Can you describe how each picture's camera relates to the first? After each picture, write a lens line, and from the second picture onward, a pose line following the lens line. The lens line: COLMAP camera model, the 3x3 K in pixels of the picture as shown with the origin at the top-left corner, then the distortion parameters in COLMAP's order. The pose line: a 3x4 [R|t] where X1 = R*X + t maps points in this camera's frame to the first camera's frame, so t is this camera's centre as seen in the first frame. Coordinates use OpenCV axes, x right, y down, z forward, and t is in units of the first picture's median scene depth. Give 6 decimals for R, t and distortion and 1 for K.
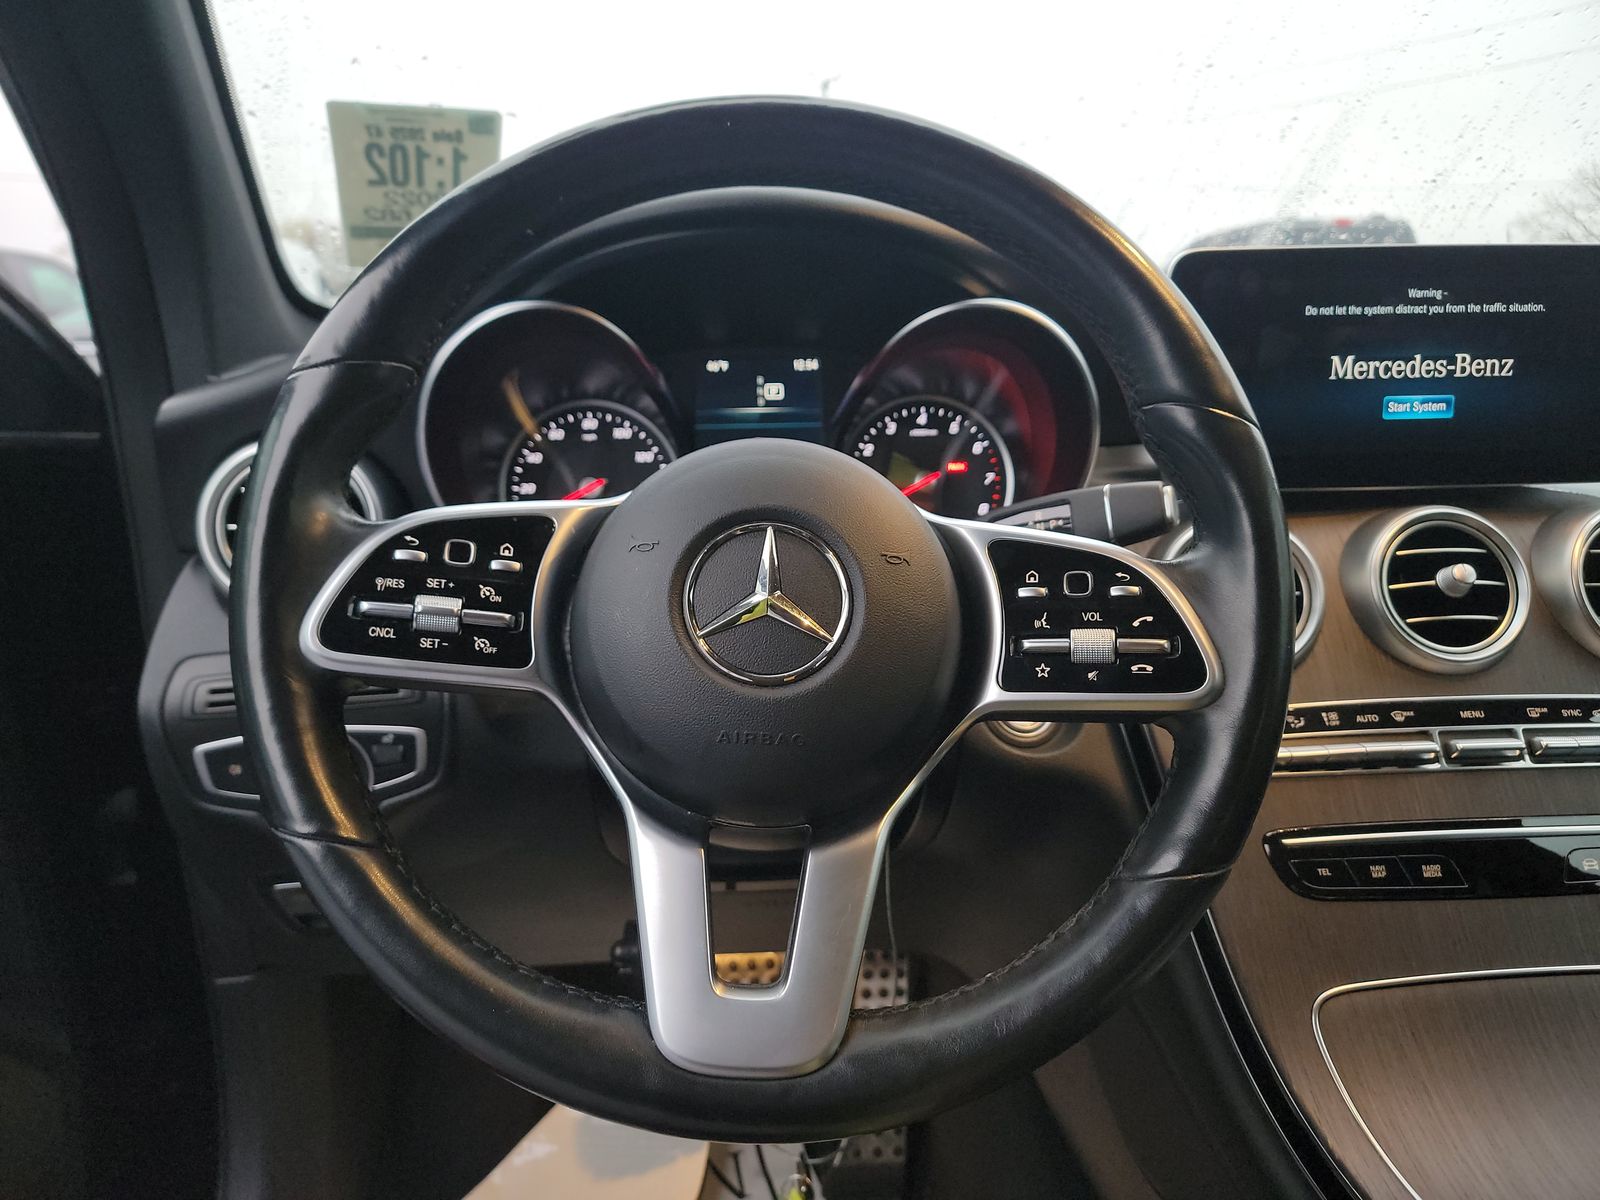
lens RADIAL K [[1116.5, 0, 800.0], [0, 1116.5, 600.0], [0, 0, 1]] dist [0.083429, -0.069004]
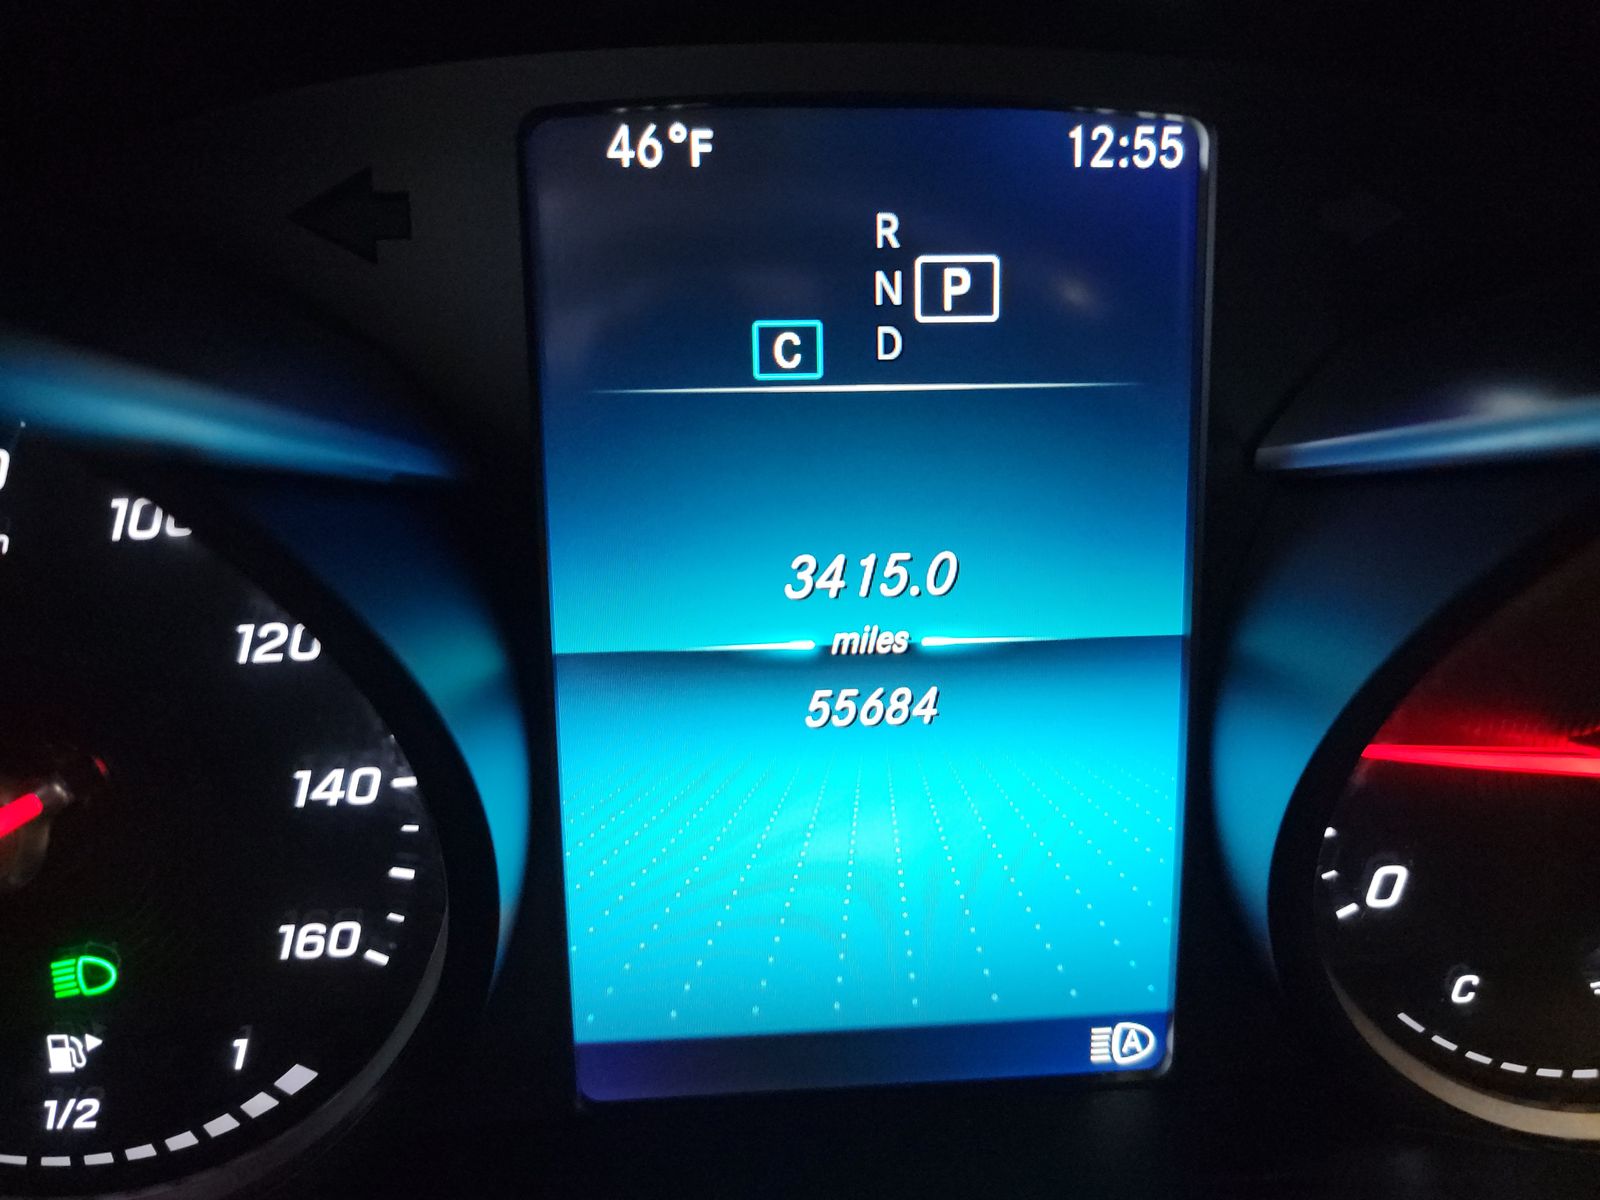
lens RADIAL K [[1116.5, 0, 800.0], [0, 1116.5, 600.0], [0, 0, 1]] dist [0.083429, -0.069004]
pose [[0.999757, 0.018235, 0.012356, -0.057546], [-0.020316, 0.980119, 0.197368, -0.191431], [-0.008511, -0.197571, 0.980252, 0.892116]]
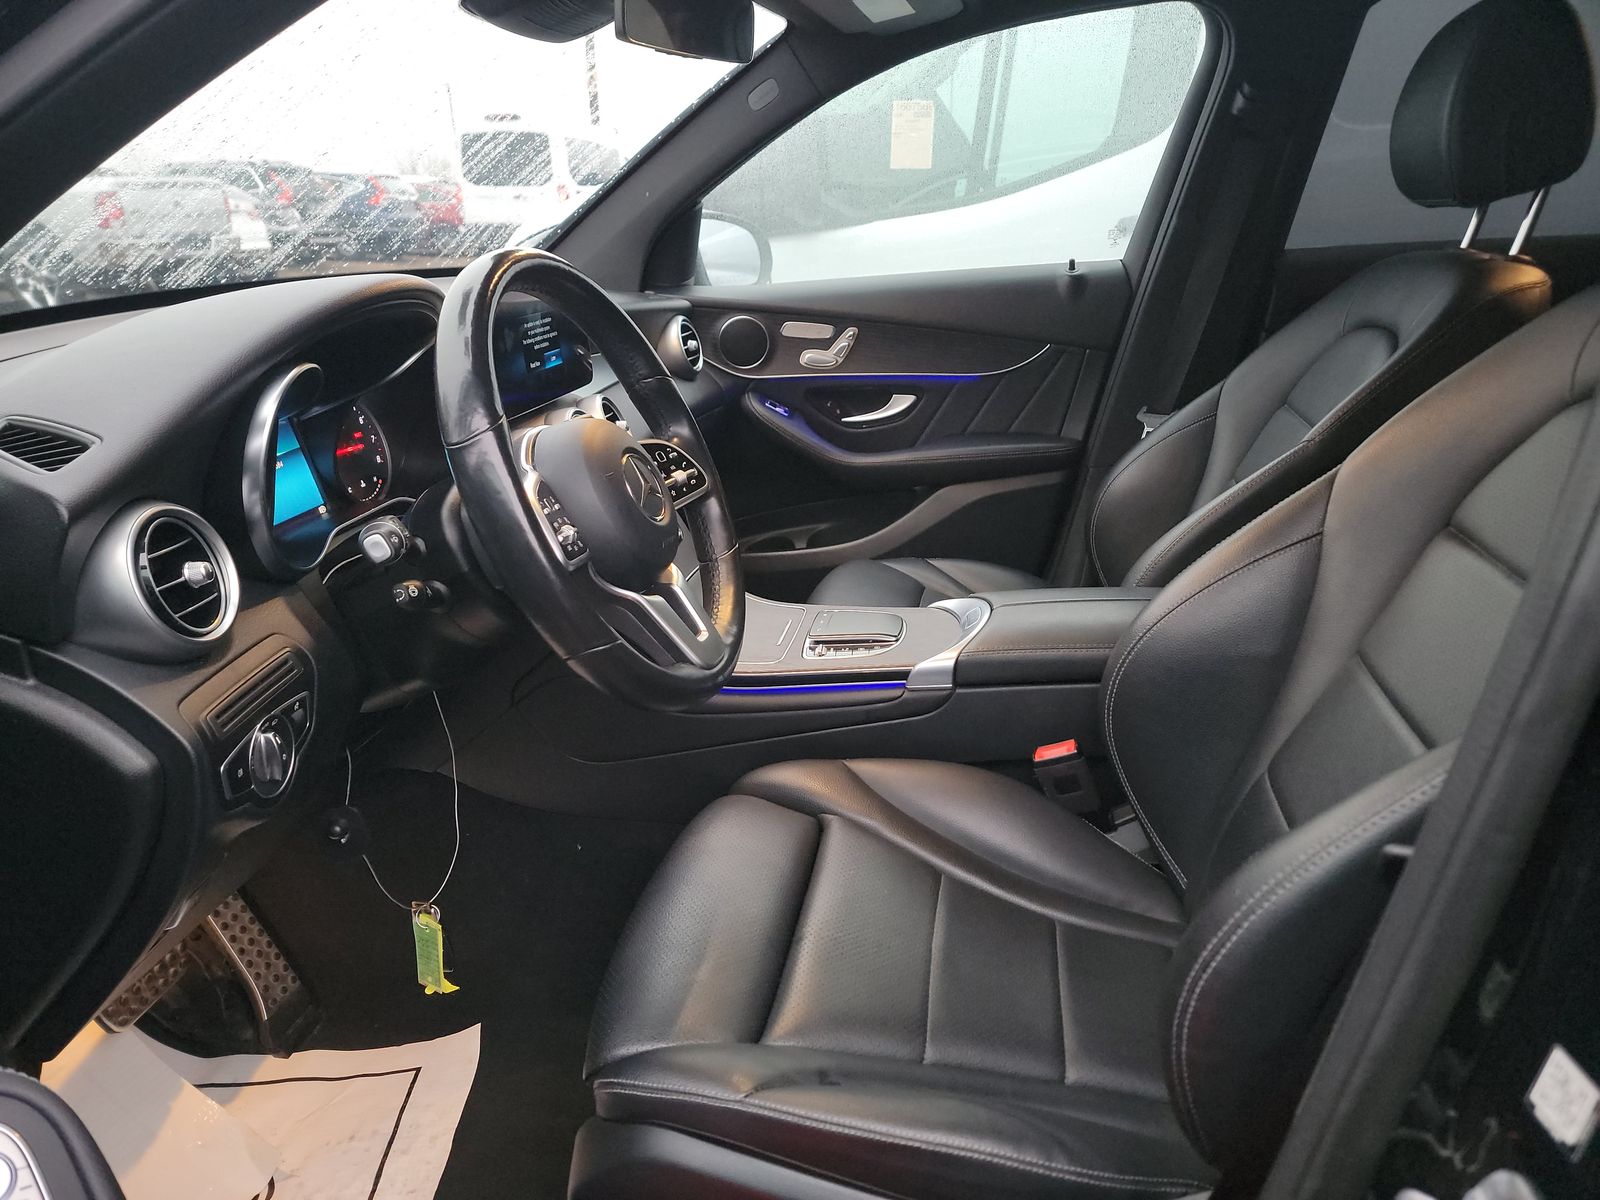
lens RADIAL K [[1116.5, 0, 800.0], [0, 1116.5, 600.0], [0, 0, 1]] dist [0.083429, -0.069004]
pose [[0.236444, -0.318773, 0.917866, -1.312199], [0.235955, 0.935212, 0.264015, -0.192826], [-0.942560, 0.154150, 0.296342, 0.033947]]
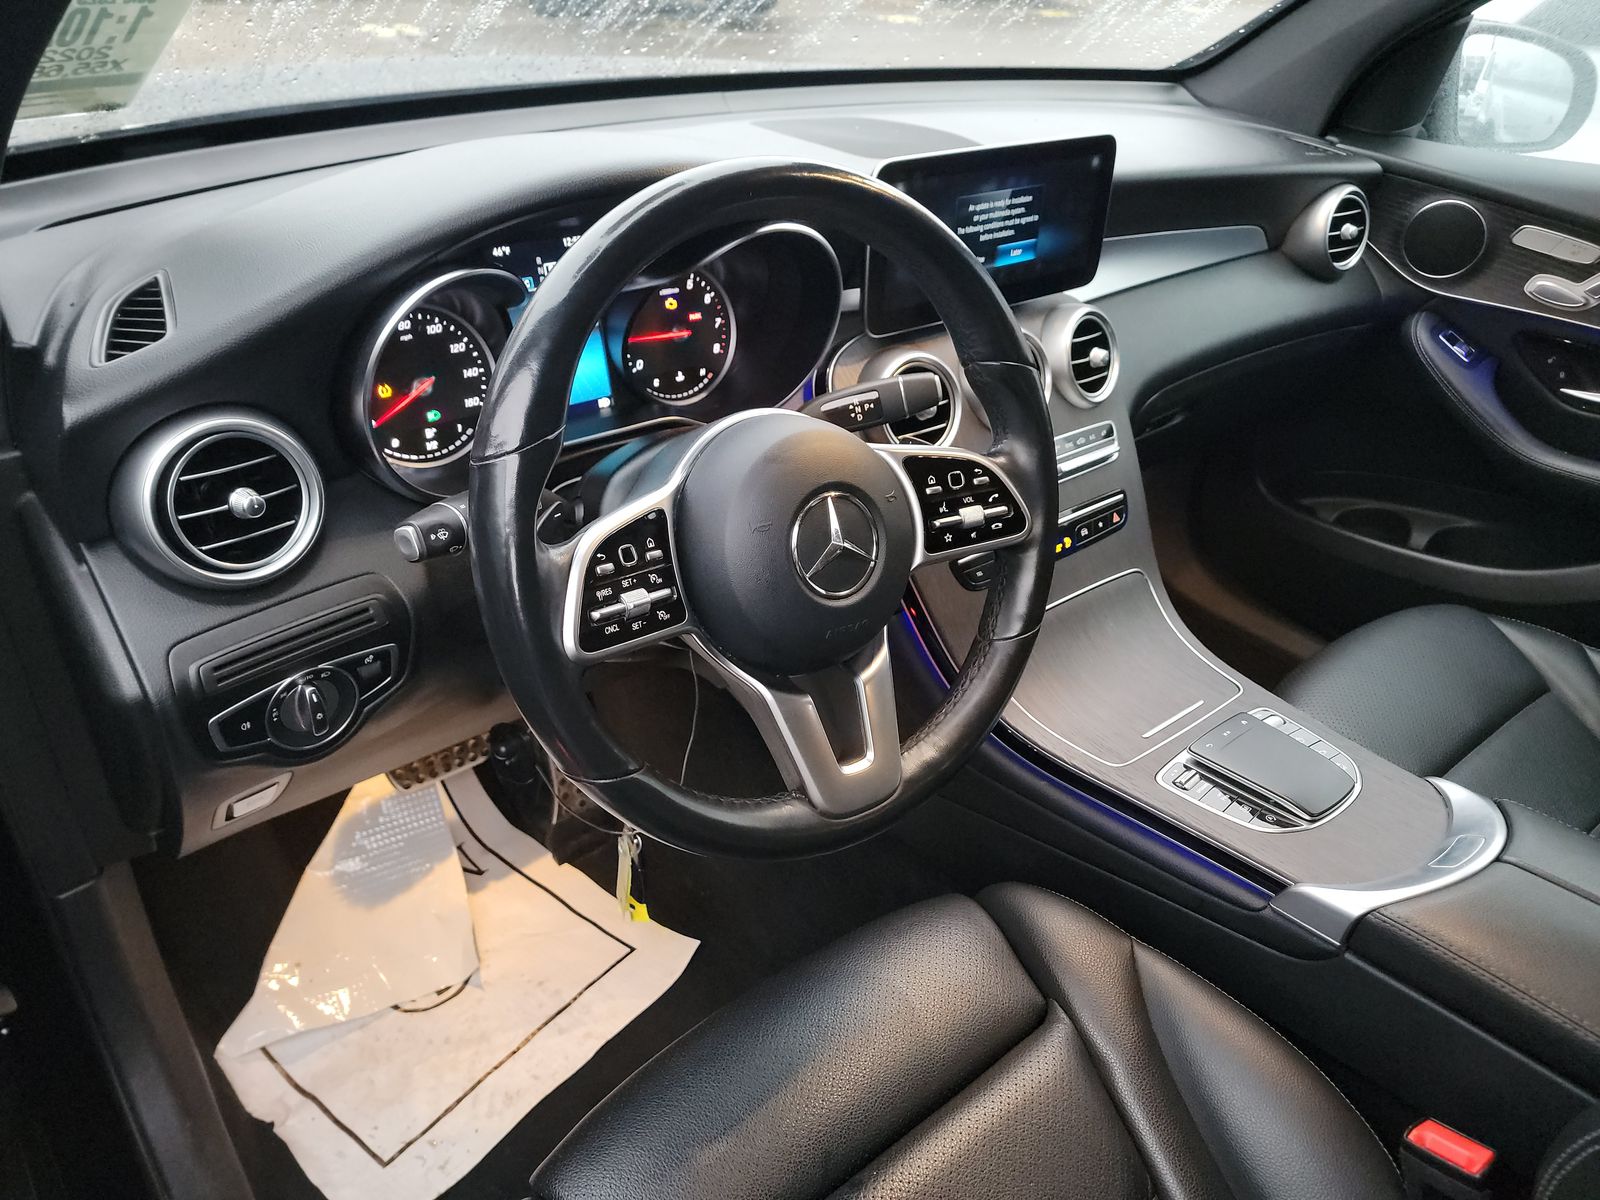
lens RADIAL K [[1116.5, 0, 800.0], [0, 1116.5, 600.0], [0, 0, 1]] dist [0.083429, -0.069004]
pose [[0.809123, -0.264089, 0.524954, -0.561068], [0.063532, 0.927404, 0.368626, -0.311914], [-0.584194, -0.264912, 0.767163, -0.116419]]
